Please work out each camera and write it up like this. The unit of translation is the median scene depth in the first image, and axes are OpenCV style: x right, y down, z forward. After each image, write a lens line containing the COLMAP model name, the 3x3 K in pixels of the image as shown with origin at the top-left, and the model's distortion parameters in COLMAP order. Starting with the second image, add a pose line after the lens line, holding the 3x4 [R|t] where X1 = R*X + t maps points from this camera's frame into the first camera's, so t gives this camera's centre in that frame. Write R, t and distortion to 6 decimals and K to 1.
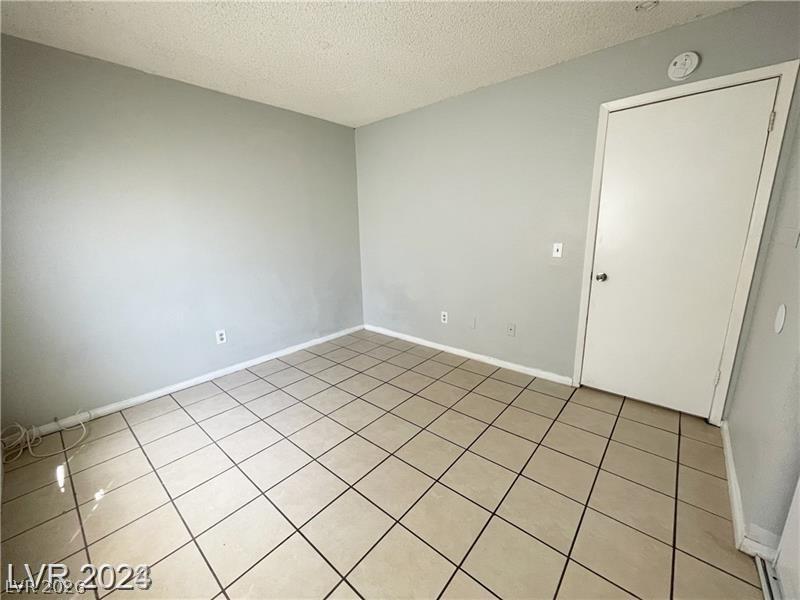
lens RADIAL K [[322.5, 0, 395.5], [0, 322.5, 300.7], [0, 0, 1]] dist [-0.001042, -0.000185]
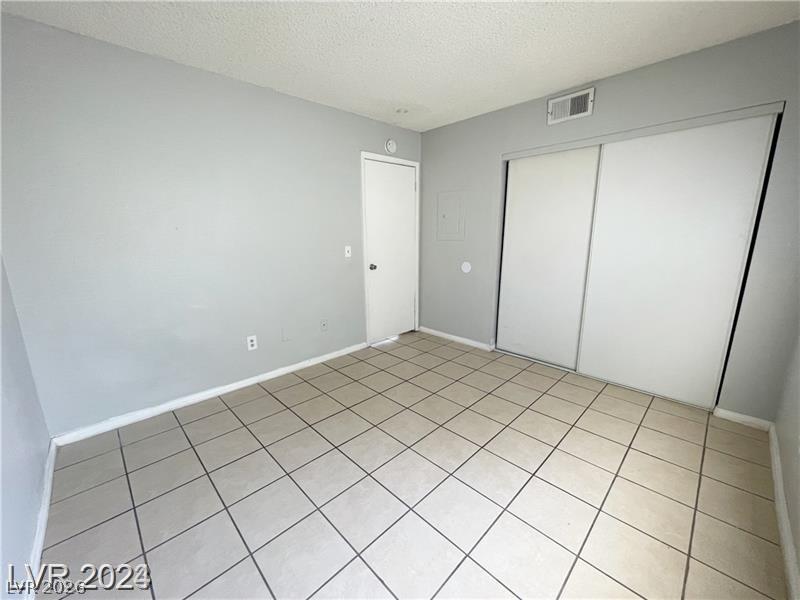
lens RADIAL K [[322.5, 0, 395.5], [0, 322.5, 300.7], [0, 0, 1]] dist [-0.001042, -0.000185]
pose [[0.082664, -0.192627, 0.977784, -0.734338], [0.230044, 0.958333, 0.169346, -0.130471], [-0.969663, 0.210935, 0.123532, 0.632242]]
